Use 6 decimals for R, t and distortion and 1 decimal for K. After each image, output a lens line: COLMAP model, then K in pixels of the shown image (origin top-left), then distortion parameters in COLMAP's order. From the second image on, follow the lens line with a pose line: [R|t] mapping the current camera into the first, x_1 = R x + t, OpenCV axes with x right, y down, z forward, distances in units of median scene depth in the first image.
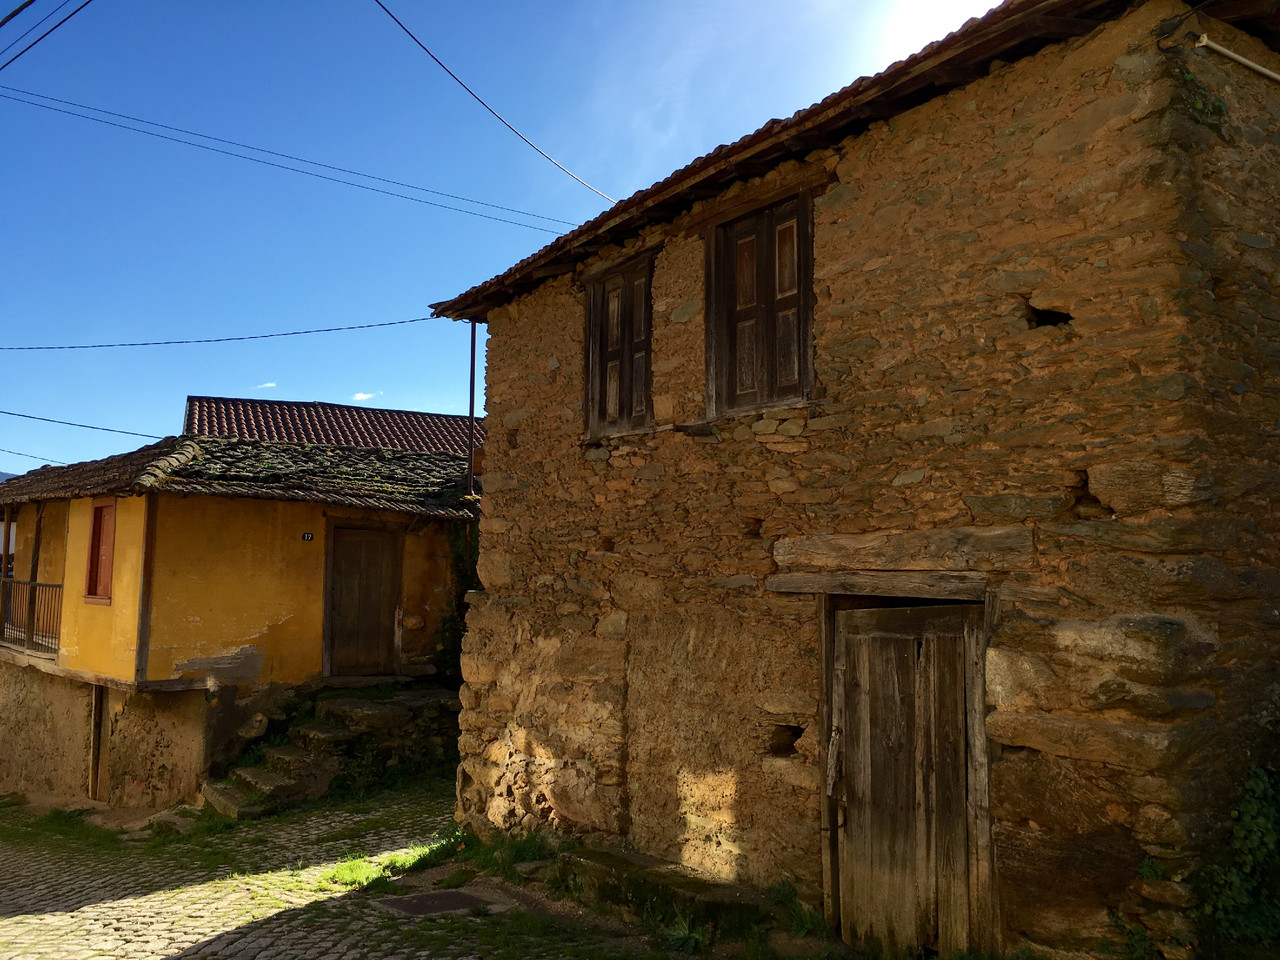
lens RADIAL K [[1084.5, 0, 641.7], [0, 1084.5, 480.1], [0, 0, 1]] dist [0.014944, -0.008181]
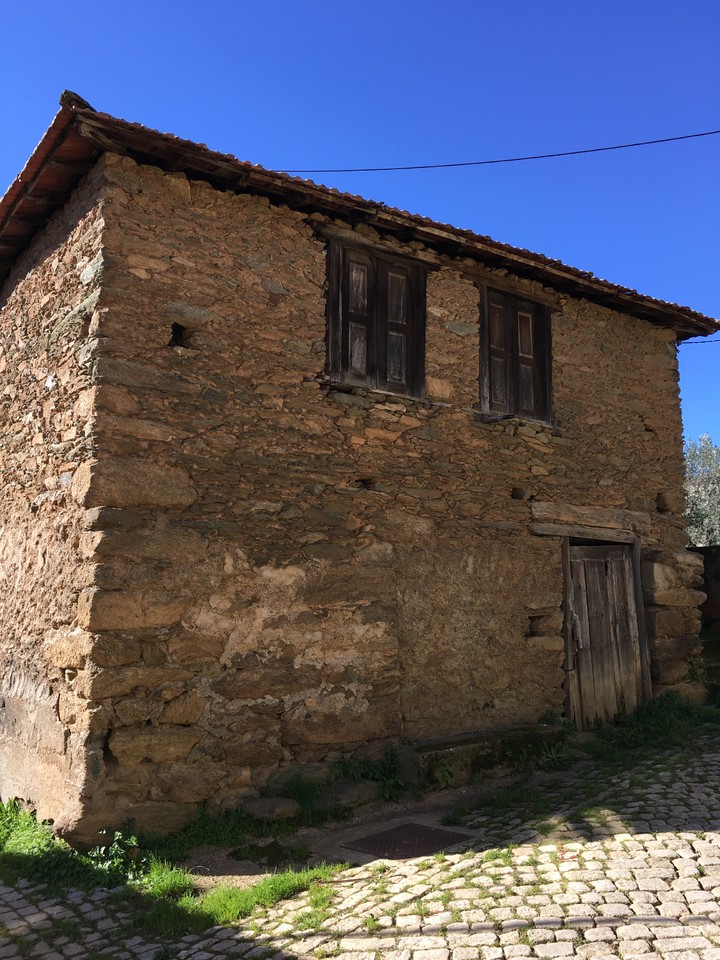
lens RADIAL K [[813.4, 0, 361.2], [0, 813.4, 479.9], [0, 0, 1]] dist [0.014944, -0.008181]
pose [[-0.016644, 0.154969, 0.987779, -1.028458], [-0.090347, 0.983641, -0.155843, 0.224161], [-0.995771, -0.091837, -0.002371, 1.202178]]
